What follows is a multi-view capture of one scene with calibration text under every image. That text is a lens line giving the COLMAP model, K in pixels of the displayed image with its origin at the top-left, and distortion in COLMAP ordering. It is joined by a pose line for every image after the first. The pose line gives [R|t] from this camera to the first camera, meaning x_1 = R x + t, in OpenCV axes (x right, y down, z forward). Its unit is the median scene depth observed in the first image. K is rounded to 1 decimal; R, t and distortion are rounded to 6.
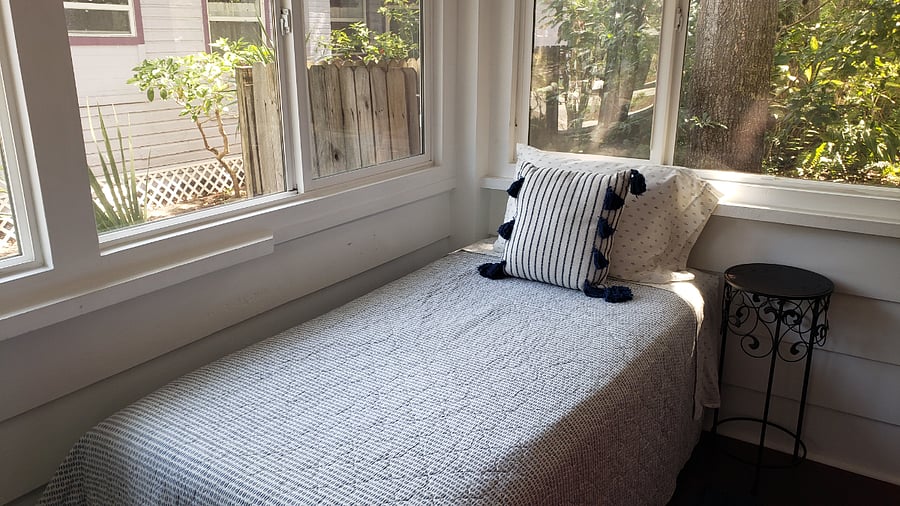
lens RADIAL K [[681.2, 0, 451.1], [0, 681.2, 252.5], [0, 0, 1]] dist [0.009378, -0.003762]
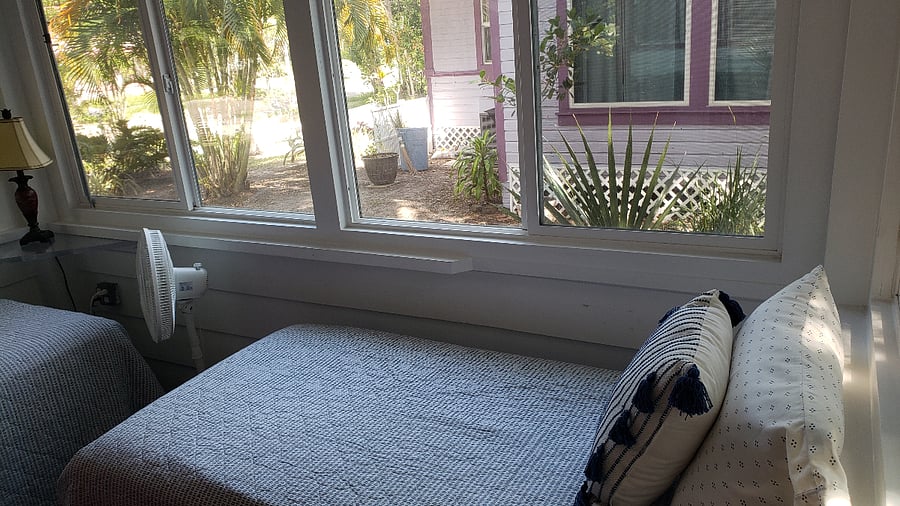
lens RADIAL K [[681.2, 0, 450.8], [0, 681.2, 252.1], [0, 0, 1]] dist [0.009378, -0.003762]
pose [[0.120262, 0.301125, -0.945971, 0.776057], [-0.224312, 0.936486, 0.269589, -0.329843], [0.967068, 0.179771, 0.180169, 0.764088]]
